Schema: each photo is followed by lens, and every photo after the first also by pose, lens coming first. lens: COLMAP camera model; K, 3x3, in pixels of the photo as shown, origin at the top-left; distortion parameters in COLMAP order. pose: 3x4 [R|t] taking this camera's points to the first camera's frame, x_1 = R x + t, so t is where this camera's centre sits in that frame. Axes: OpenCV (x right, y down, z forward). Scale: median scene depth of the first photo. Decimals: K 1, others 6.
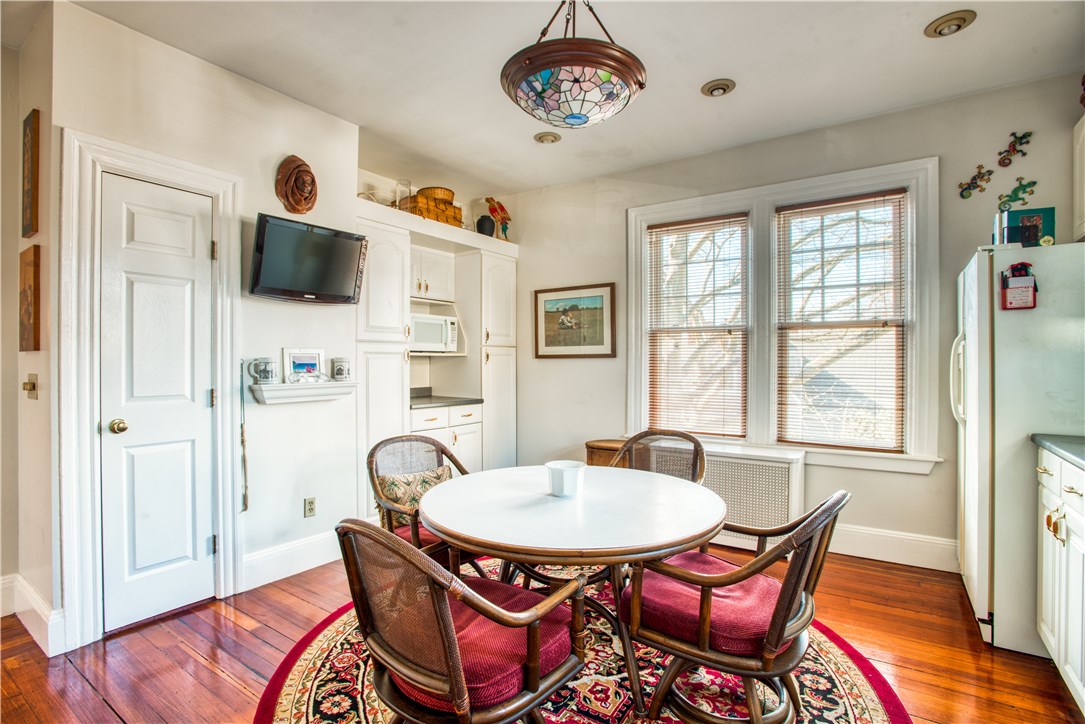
lens RADIAL K [[518.9, 0, 542.7], [0, 518.9, 361.8], [0, 0, 1]] dist [-0.036604, -0.000300]
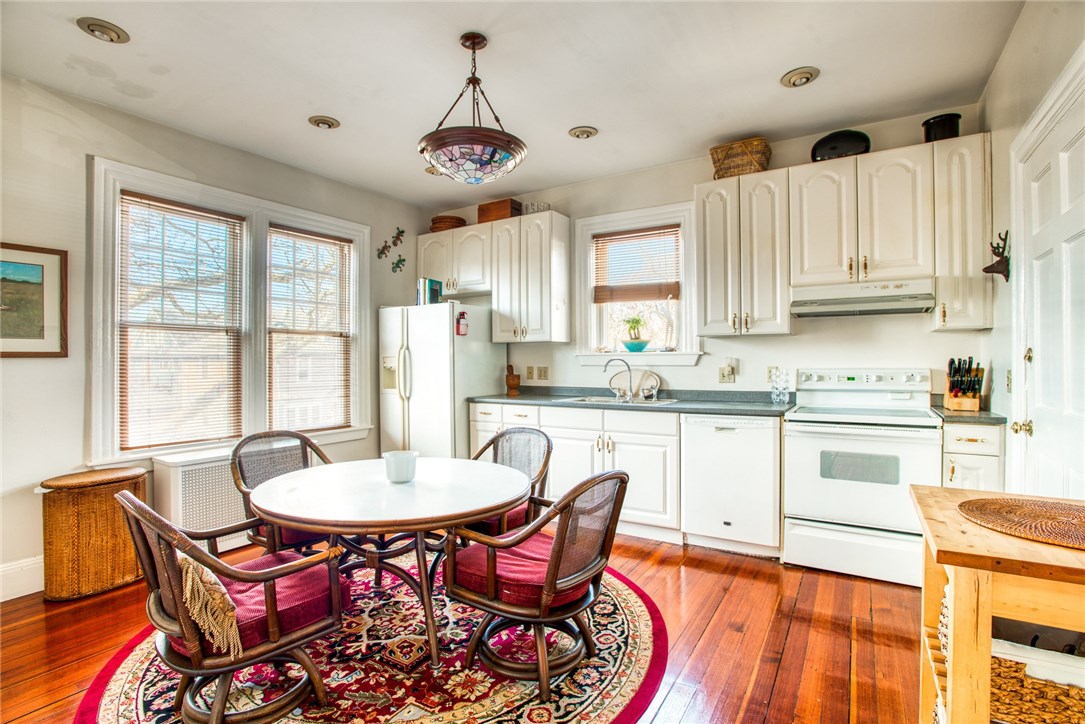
lens RADIAL K [[518.9, 0, 542.7], [0, 518.9, 361.9], [0, 0, 1]] dist [-0.036604, -0.000300]
pose [[-0.030324, -0.000219, 0.999540, -0.665234], [0.003061, 0.999995, 0.000312, -0.000339], [-0.999535, 0.003070, -0.030323, 0.449523]]
